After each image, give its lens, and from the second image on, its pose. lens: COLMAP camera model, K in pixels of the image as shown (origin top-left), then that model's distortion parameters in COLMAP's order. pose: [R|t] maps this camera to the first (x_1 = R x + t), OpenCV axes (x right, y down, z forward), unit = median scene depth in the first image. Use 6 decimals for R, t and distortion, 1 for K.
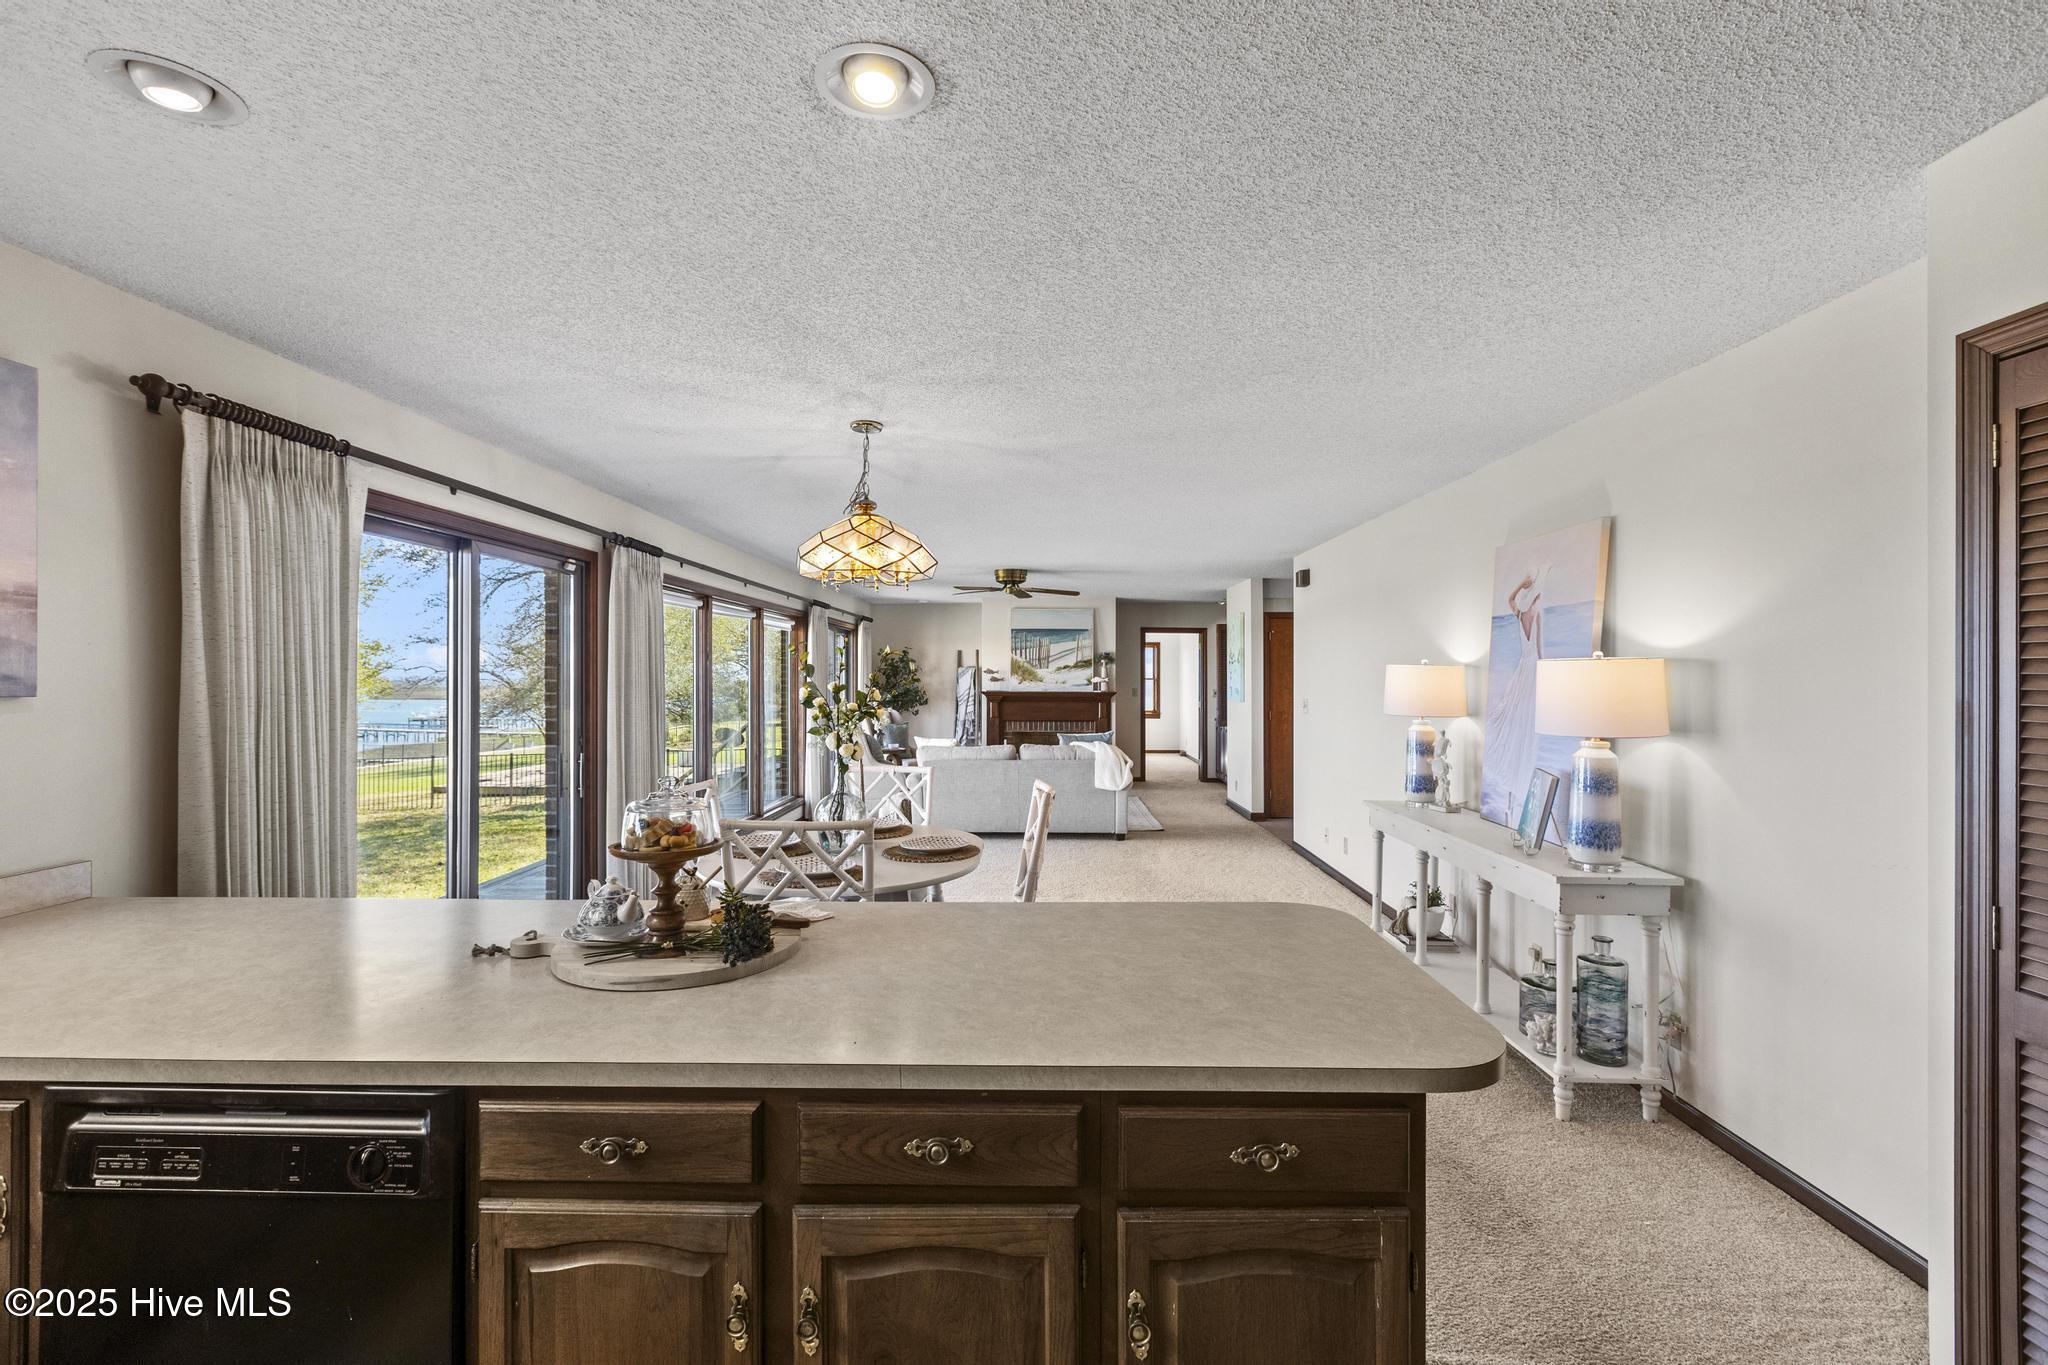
lens RADIAL K [[920.1, 0, 1024.7], [0, 920.1, 675.4], [0, 0, 1]] dist [0.001200, 0.000128]
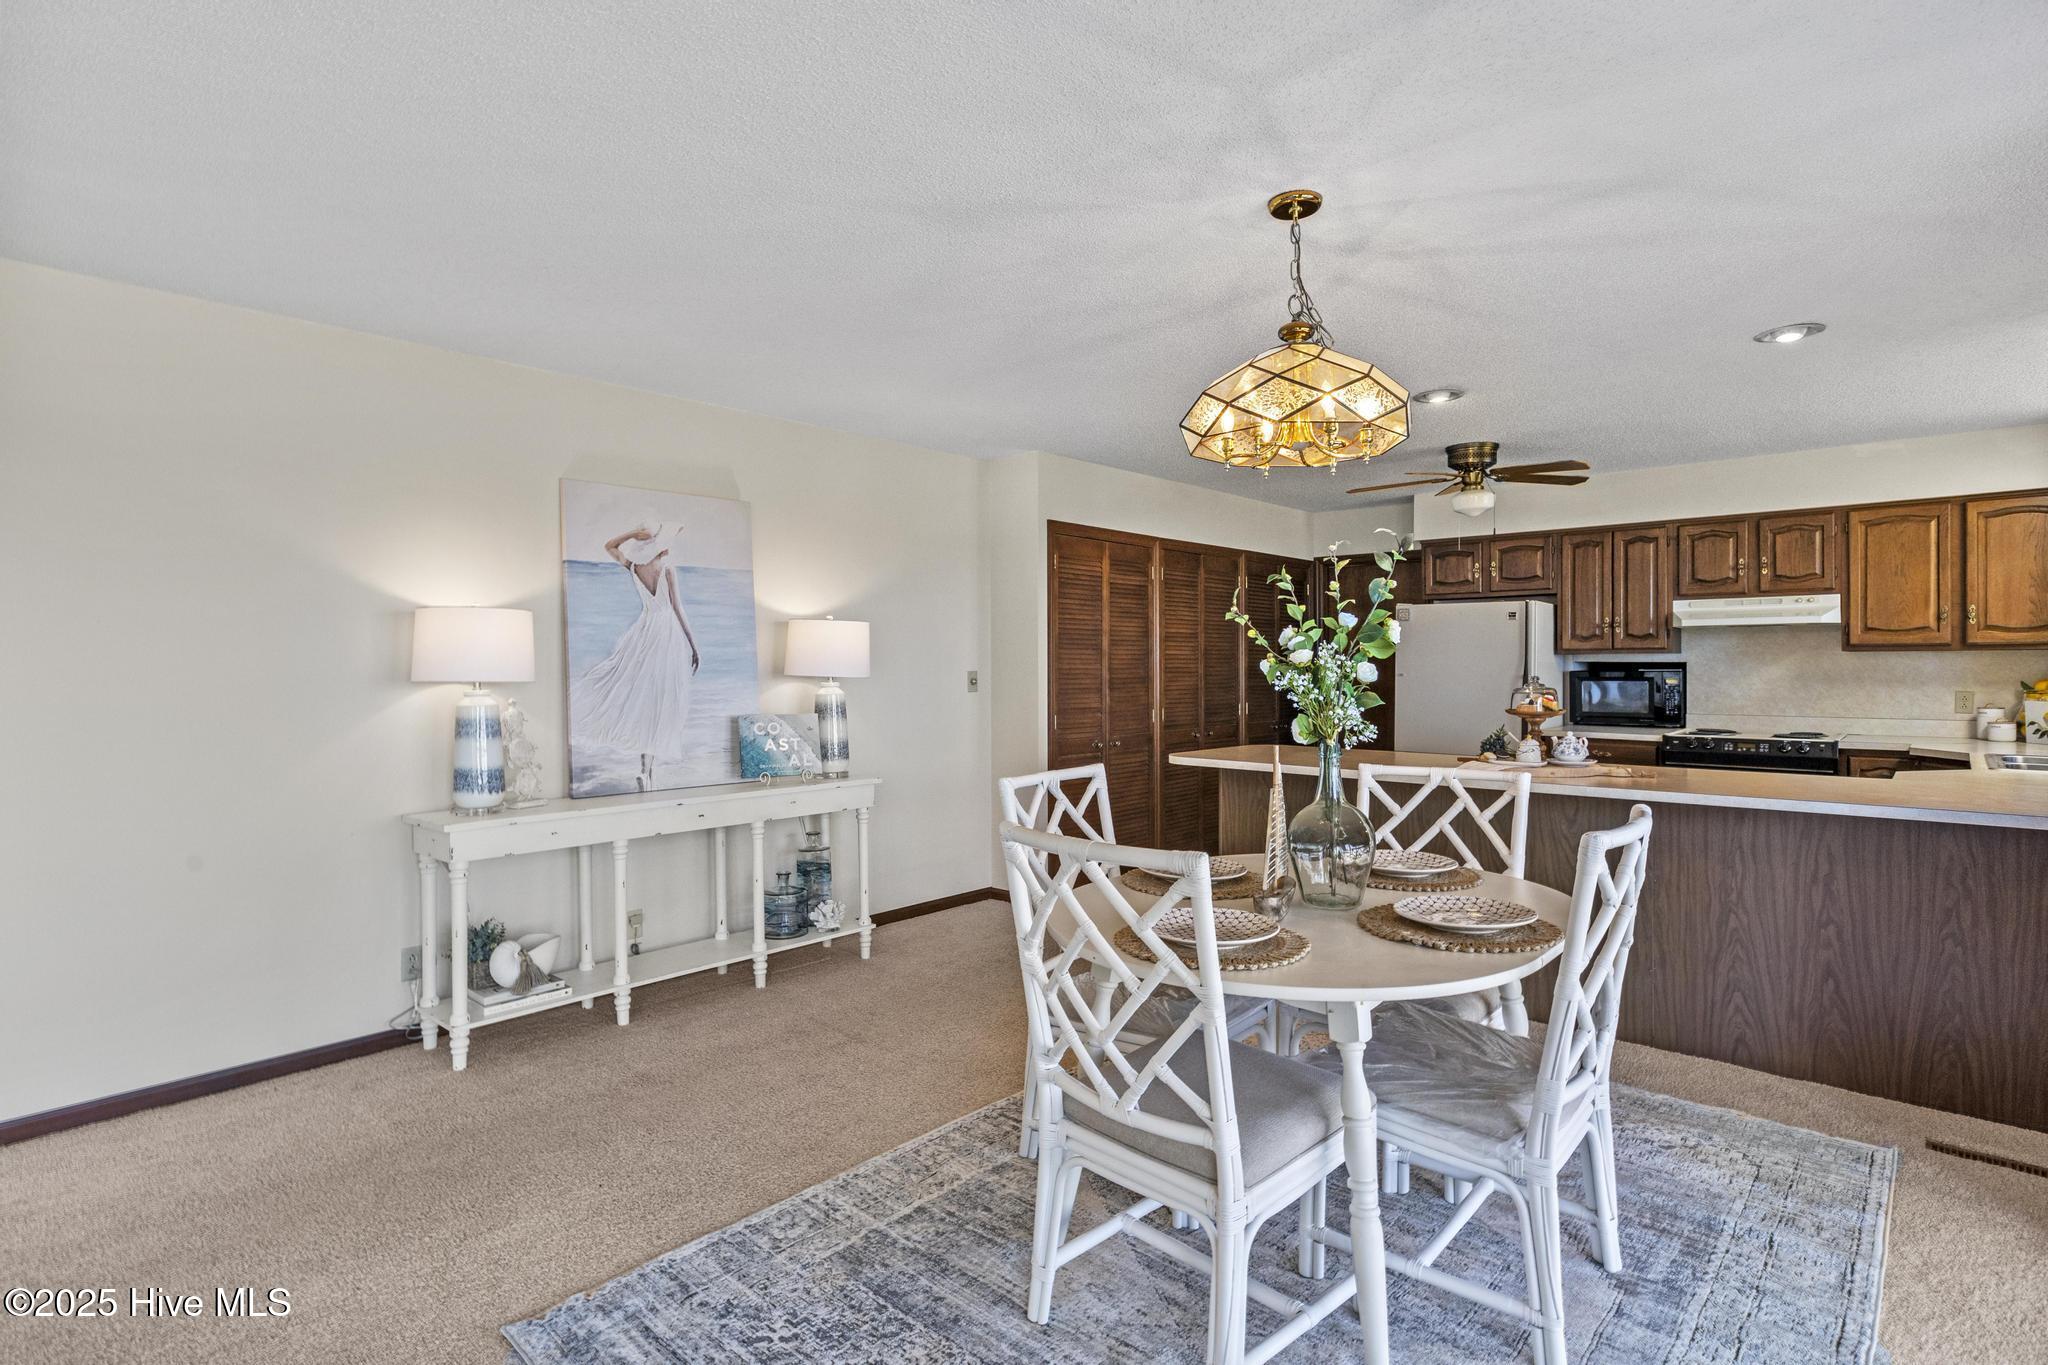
lens RADIAL K [[1025.1, 0, 1016.4], [0, 1025.1, 673.7], [0, 0, 1]] dist [-0.000695, -0.000137]
pose [[-0.754208, -0.003426, 0.656627, -0.346914], [0.003902, 0.999945, 0.009699, 0.027773], [-0.656624, 0.009877, -0.754153, 1.184790]]
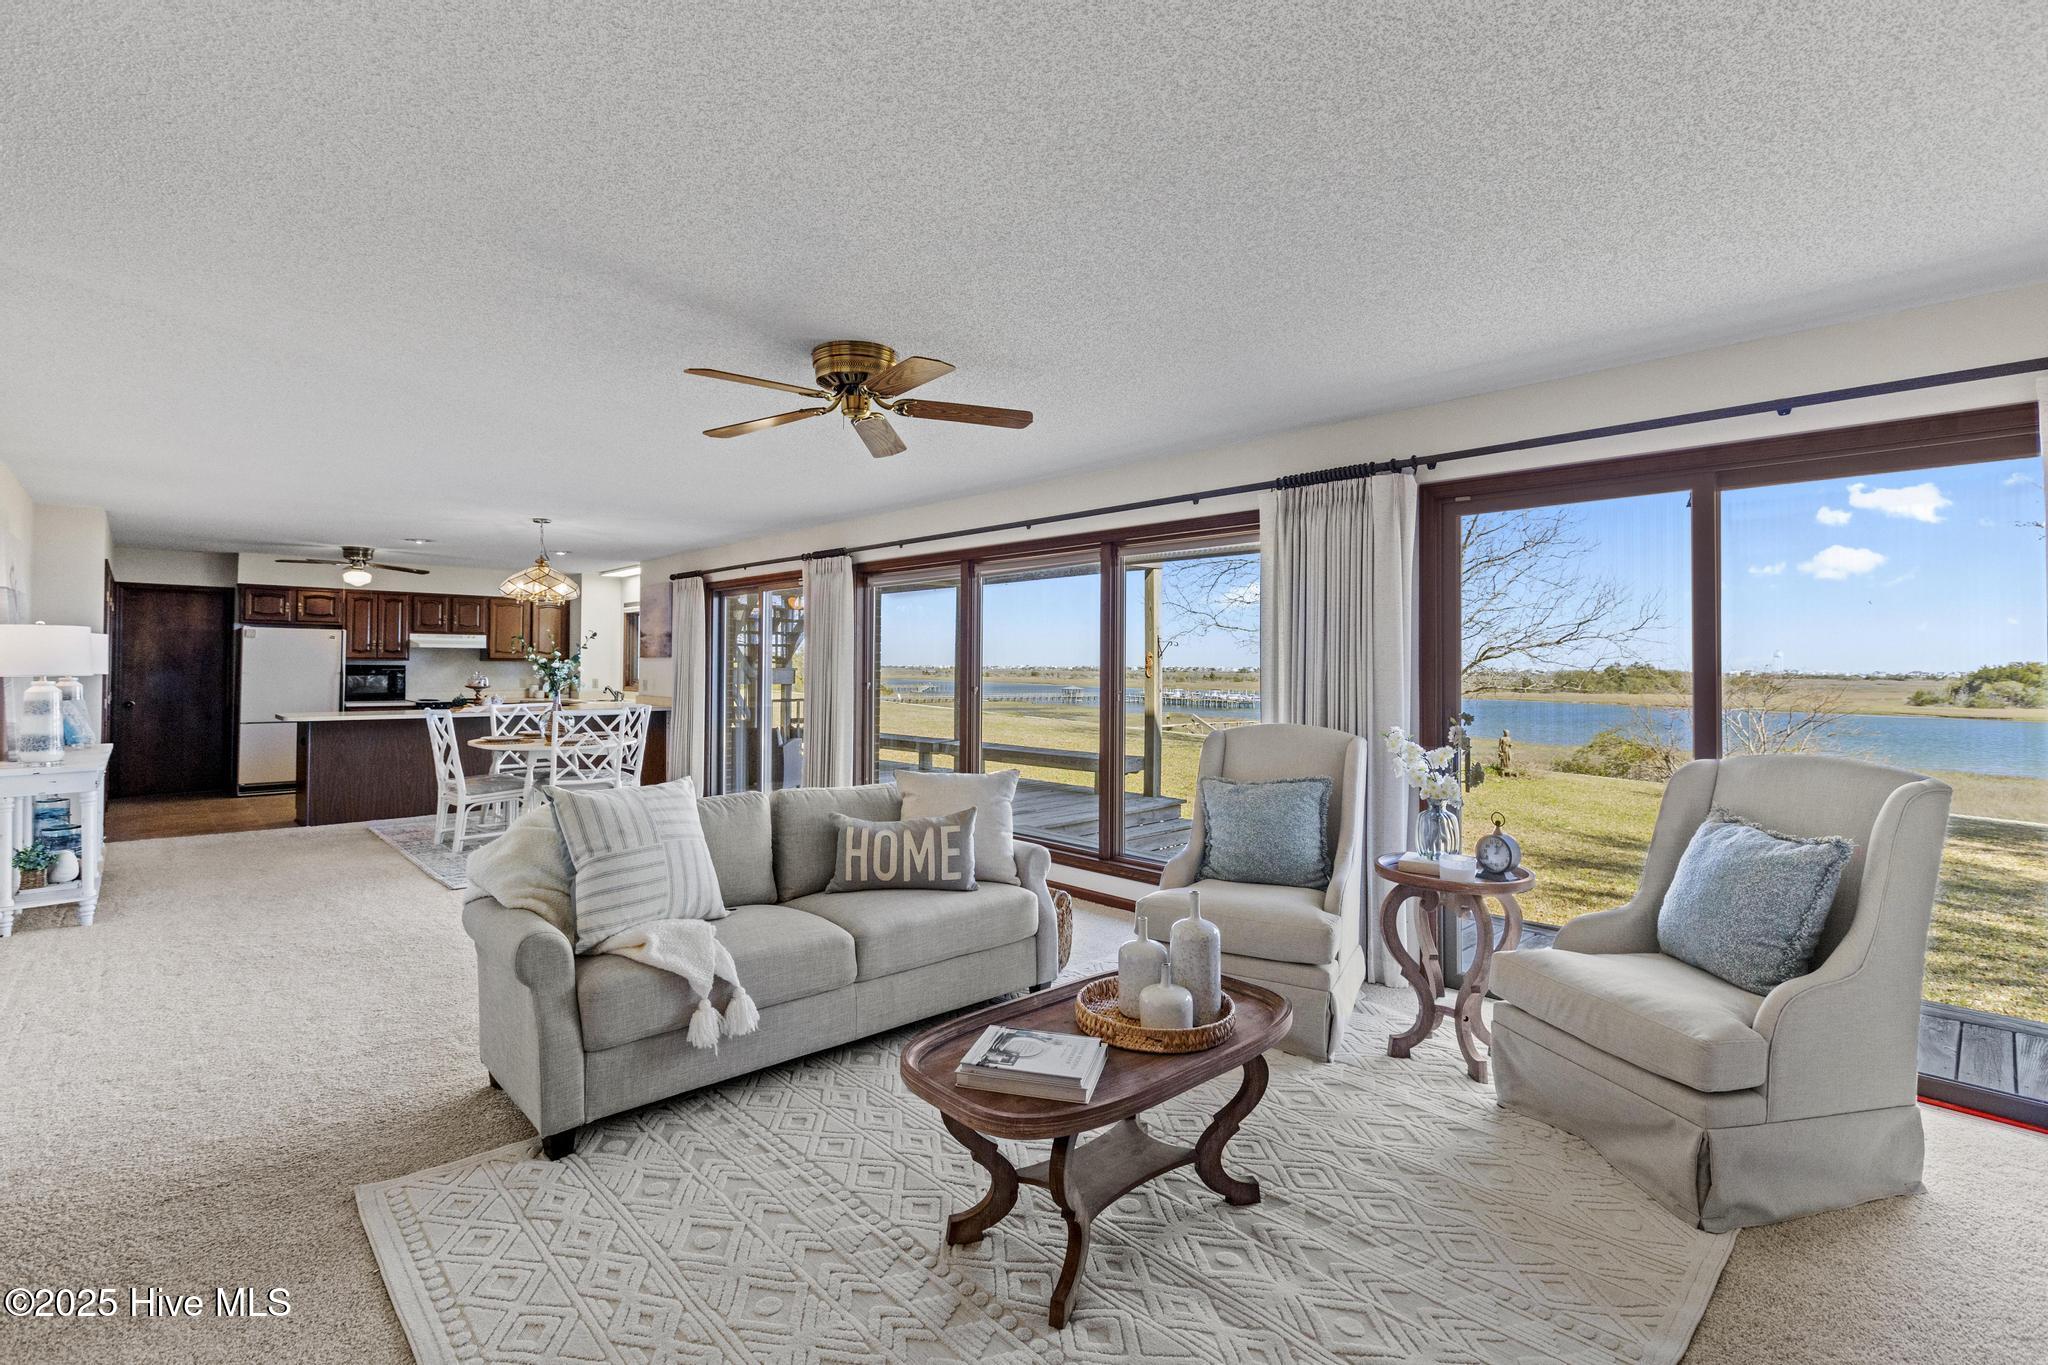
lens RADIAL K [[930.2, 0, 1029.8], [0, 930.2, 657.5], [0, 0, 1]] dist [-0.001242, -0.000056]
pose [[-0.706907, -0.010344, -0.707230, 0.346280], [-0.005220, 0.999942, -0.009408, 0.023393], [0.707287, -0.002959, -0.706921, 2.238440]]
